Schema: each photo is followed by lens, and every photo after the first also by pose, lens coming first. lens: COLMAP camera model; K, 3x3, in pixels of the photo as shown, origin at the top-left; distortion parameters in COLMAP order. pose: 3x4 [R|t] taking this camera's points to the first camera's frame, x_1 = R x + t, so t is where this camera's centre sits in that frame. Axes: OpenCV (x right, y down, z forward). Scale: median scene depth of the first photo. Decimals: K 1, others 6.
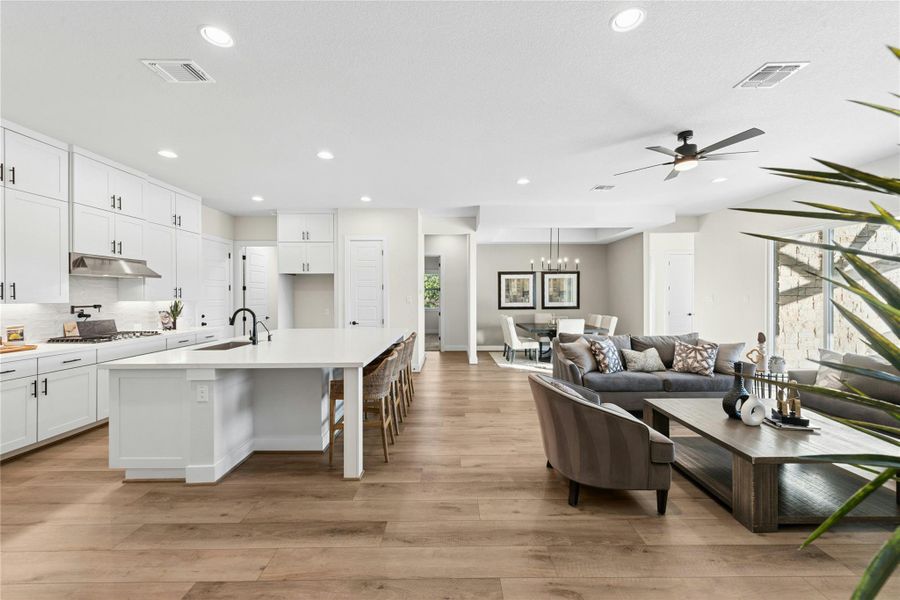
lens RADIAL K [[352.2, 0, 451.2], [0, 352.2, 296.6], [0, 0, 1]] dist [0.007176, -0.000529]
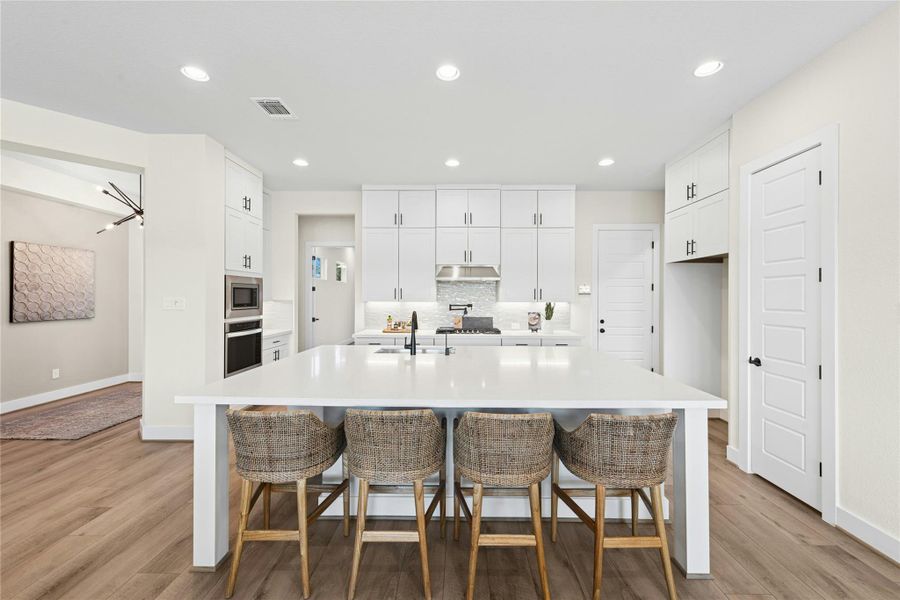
lens RADIAL K [[365.8, 0, 452.0], [0, 365.8, 296.6], [0, 0, 1]] dist [0.018858, -0.005392]
pose [[-0.020899, 0.000638, -0.999781, 0.184275], [-0.006212, 0.999980, 0.000768, -0.002997], [0.999762, 0.006226, -0.020895, 0.634862]]
